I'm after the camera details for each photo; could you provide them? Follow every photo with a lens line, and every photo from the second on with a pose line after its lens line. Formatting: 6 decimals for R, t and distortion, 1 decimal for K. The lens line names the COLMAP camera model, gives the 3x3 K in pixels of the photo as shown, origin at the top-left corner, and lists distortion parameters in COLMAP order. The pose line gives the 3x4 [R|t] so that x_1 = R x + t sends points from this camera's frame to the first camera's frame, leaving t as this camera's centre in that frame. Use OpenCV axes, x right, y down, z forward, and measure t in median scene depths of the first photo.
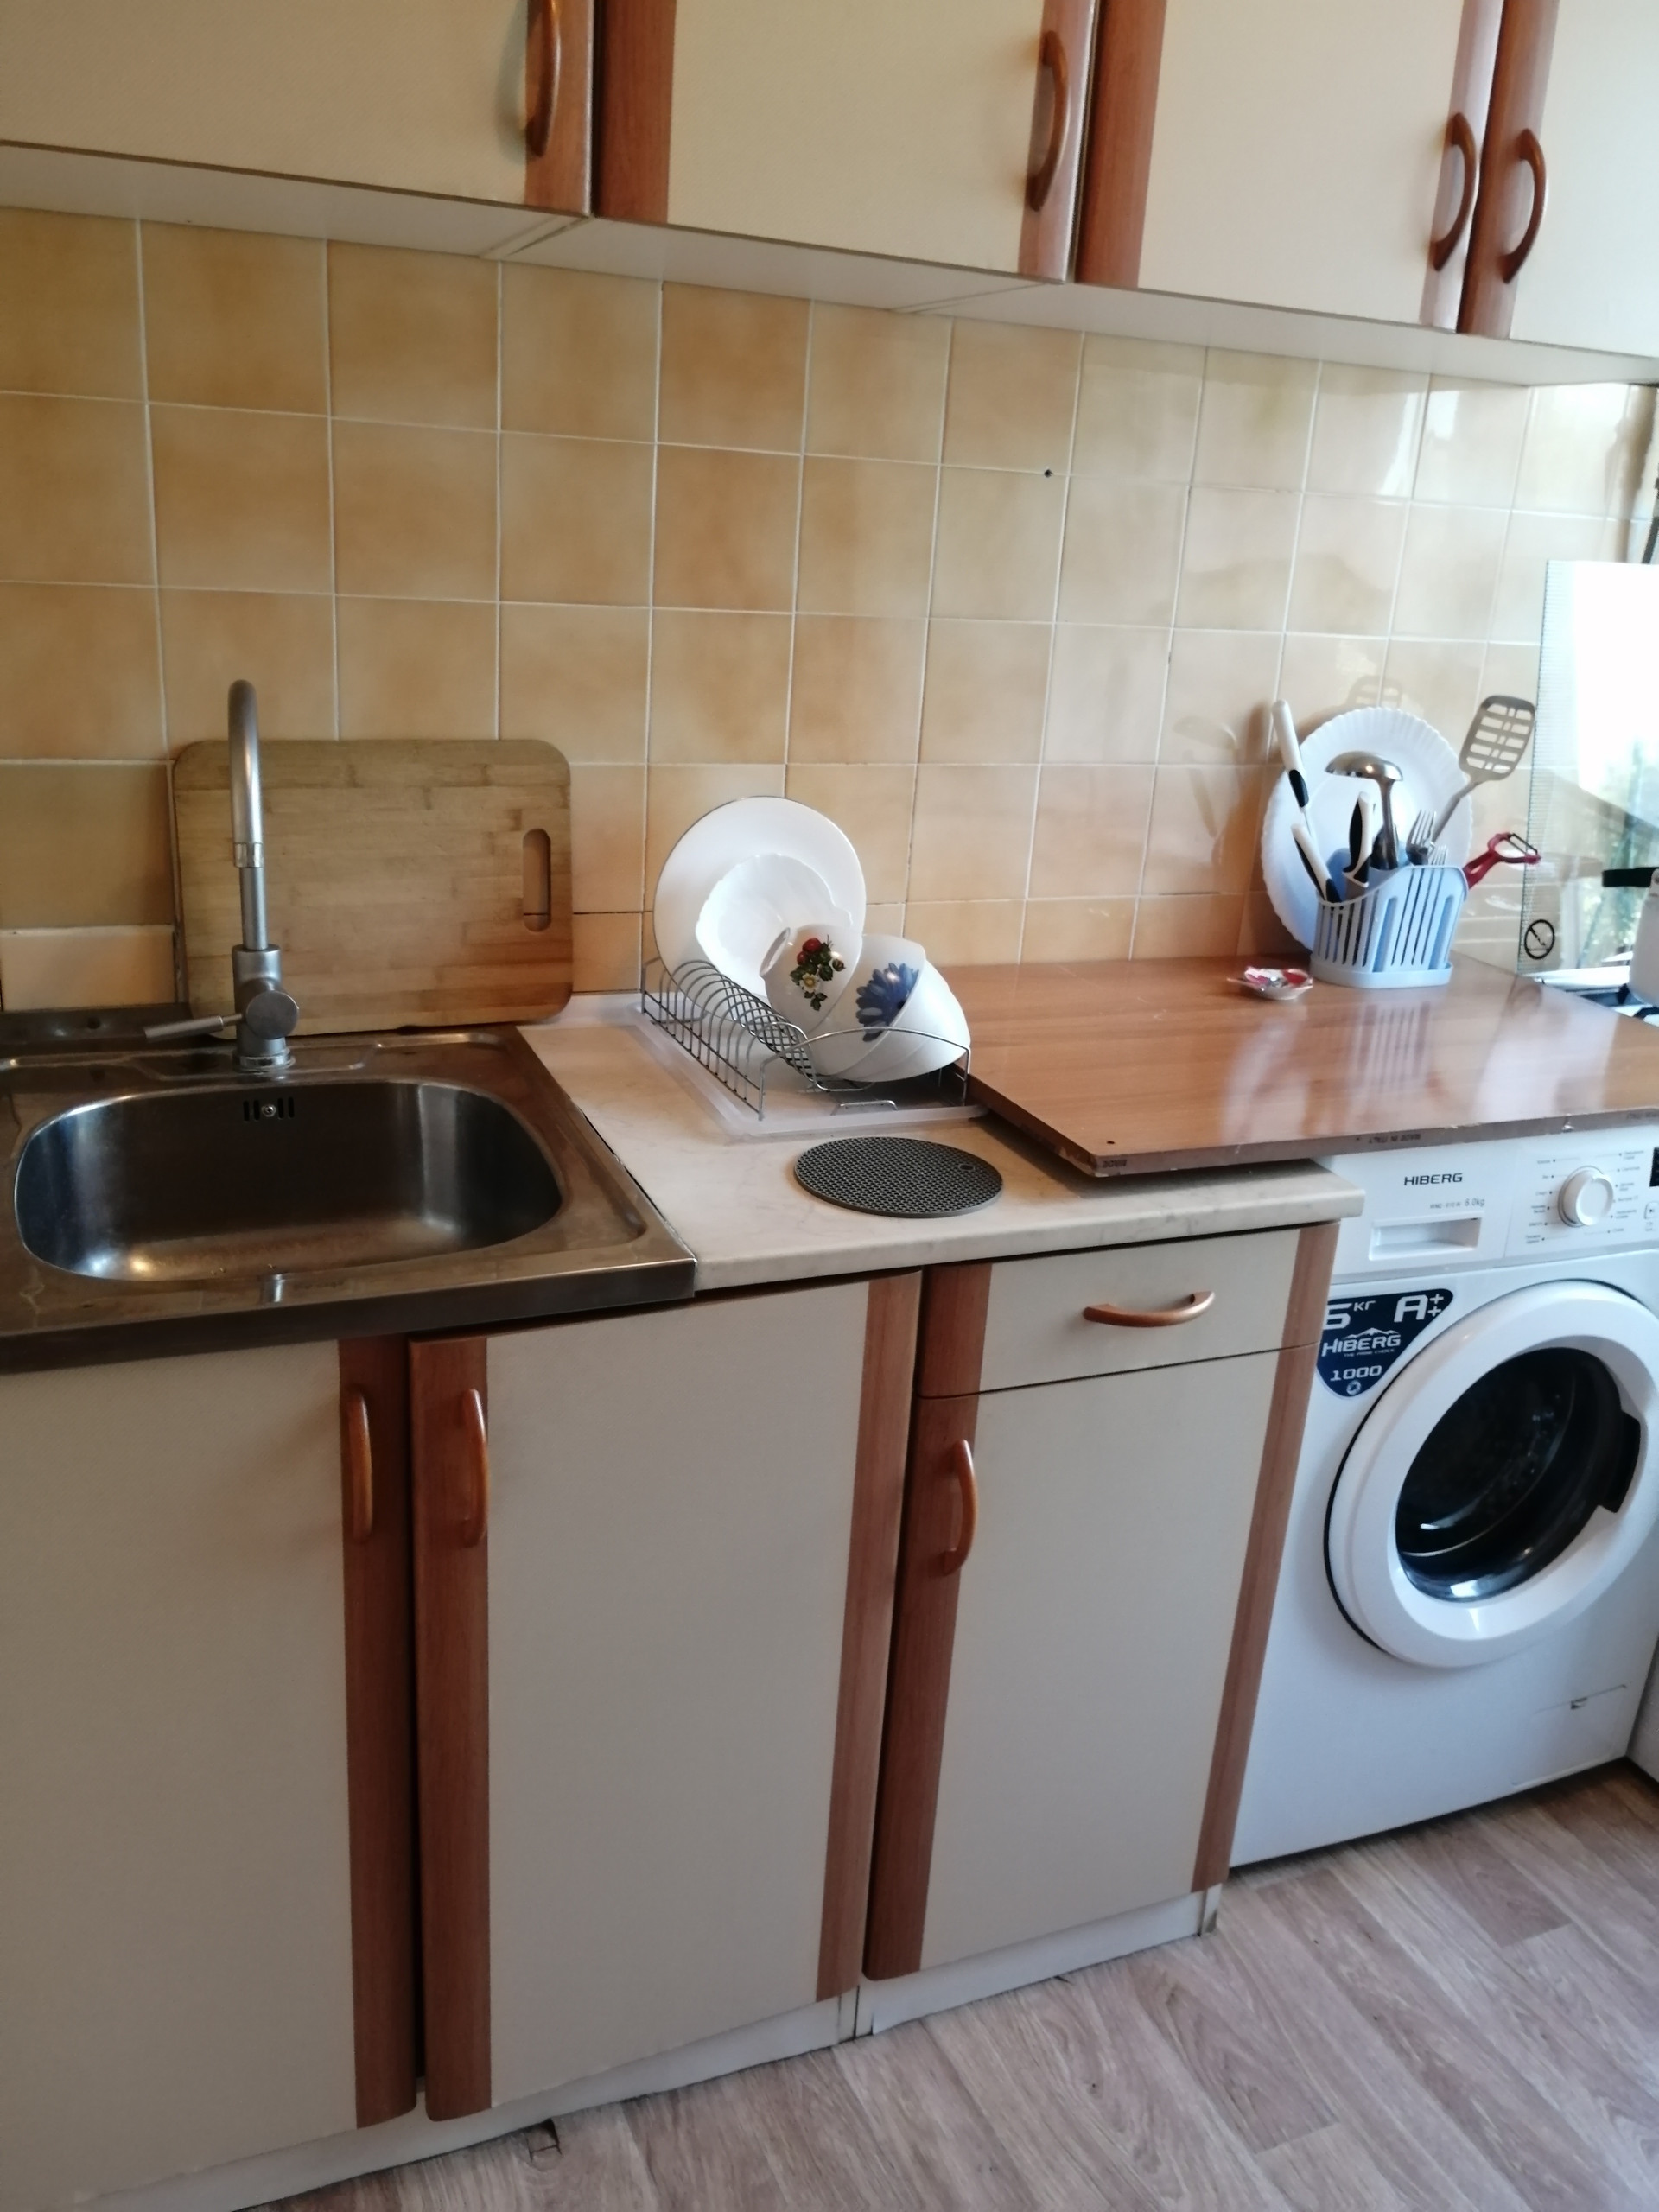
lens RADIAL K [[1782.8, 0, 819.9], [0, 1782.8, 1107.5], [0, 0, 1]] dist [0.017628, -0.041898]
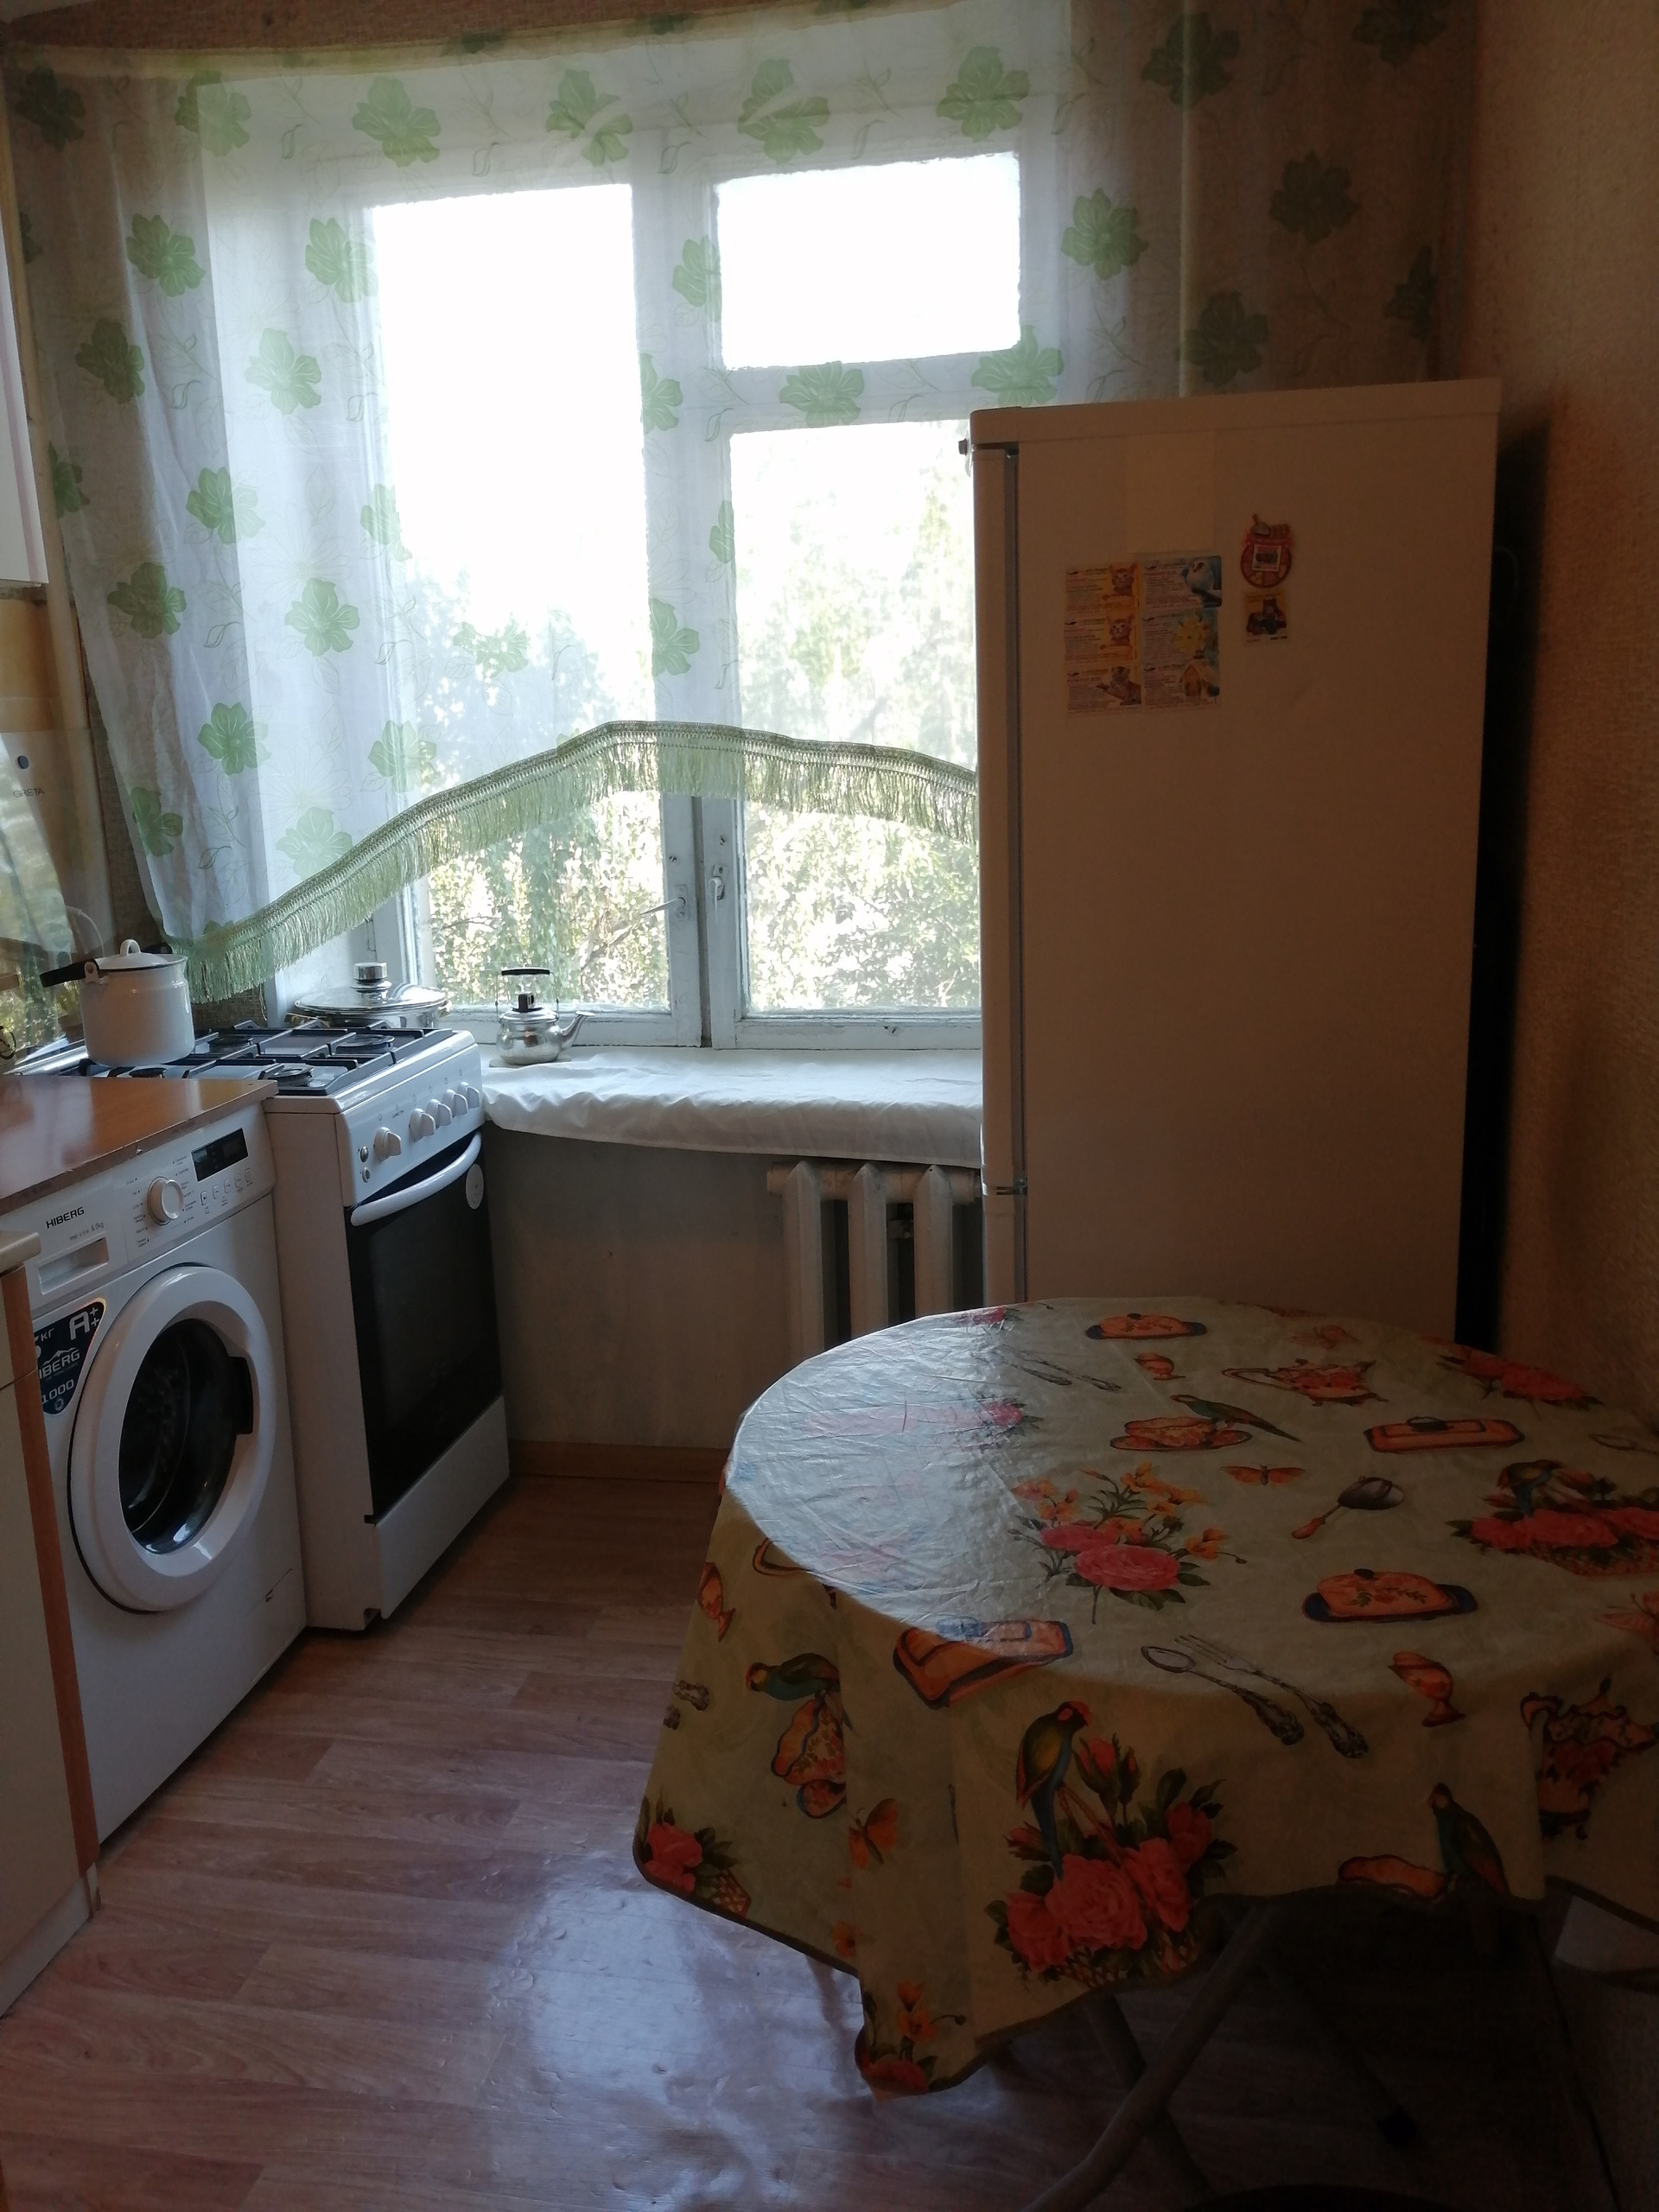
lens RADIAL K [[1782.7, 0, 822.2], [0, 1782.7, 1101.4], [0, 0, 1]] dist [0.014590, -0.025537]
pose [[0.559694, -0.259796, 0.786924, -0.311878], [0.328905, 0.941234, 0.076809, 0.040448], [-0.760634, 0.215834, 0.612251, -0.181732]]
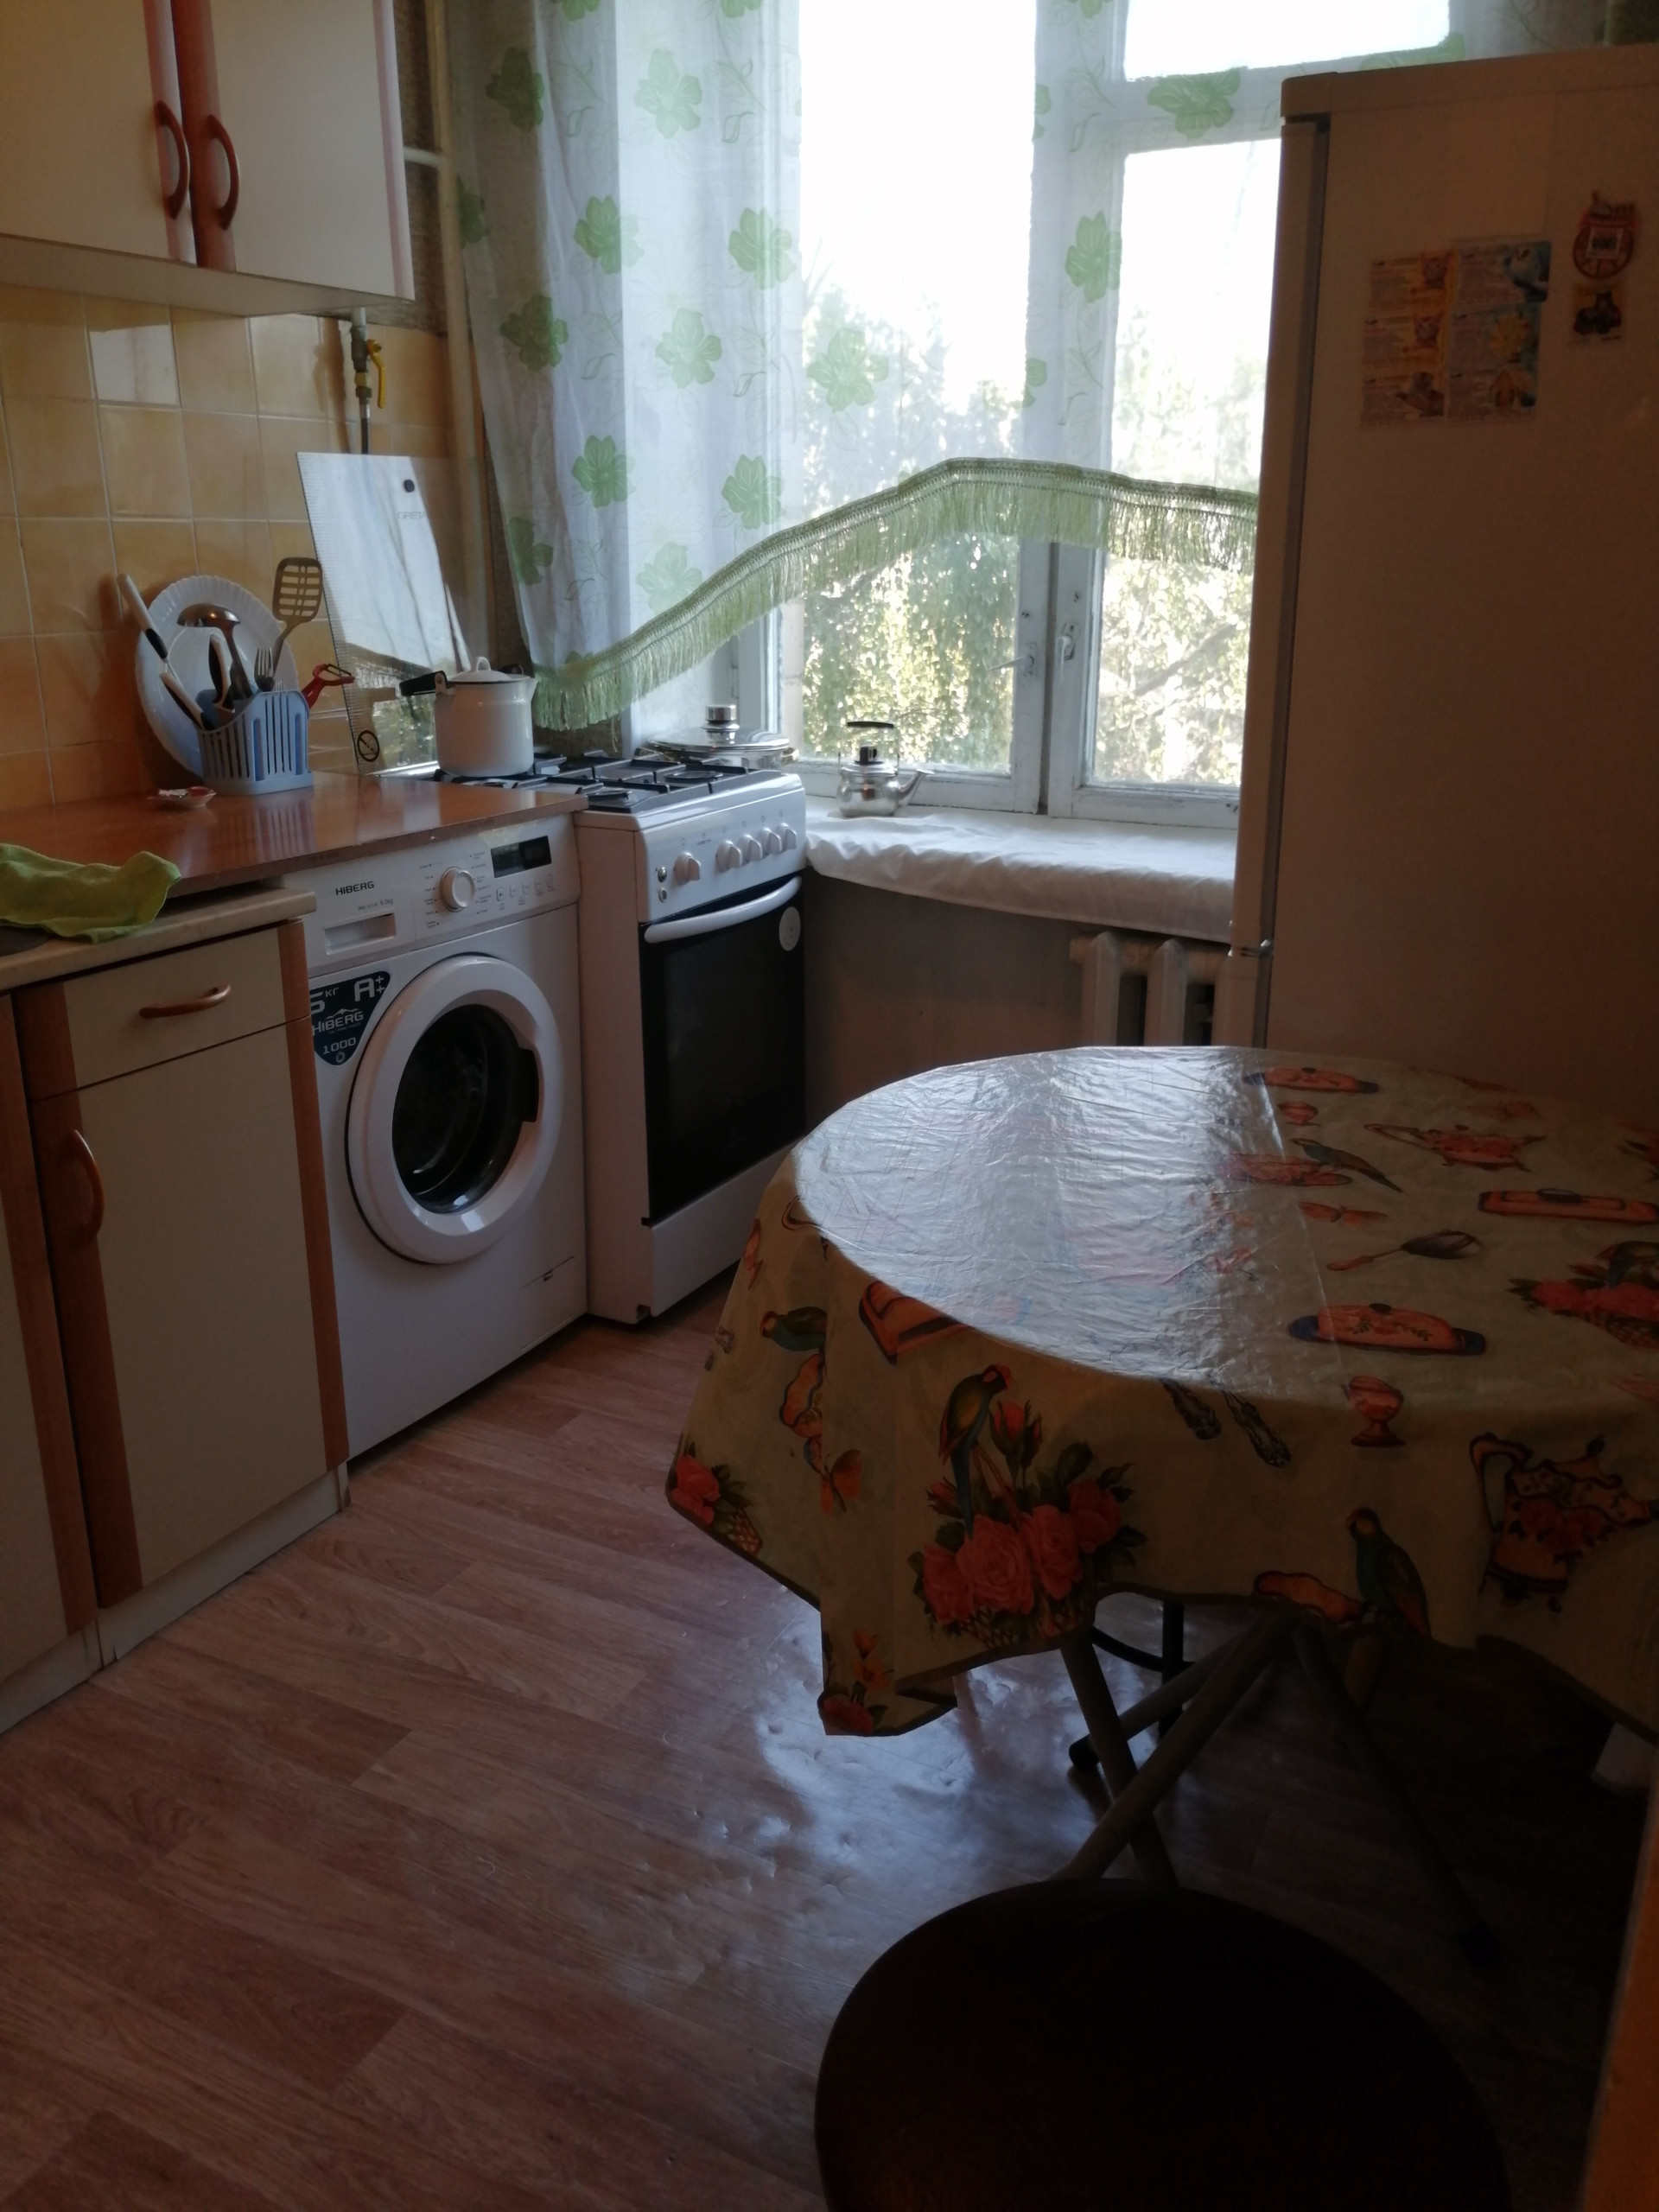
lens RADIAL K [[1779.0, 0, 817.9], [0, 1779.0, 1107.0], [0, 0, 1]] dist [0.014231, -0.030790]
pose [[0.778318, -0.253345, 0.574489, -0.200218], [0.248750, 0.964530, 0.088344, 0.163555], [-0.576494, 0.074145, 0.813731, -0.294131]]
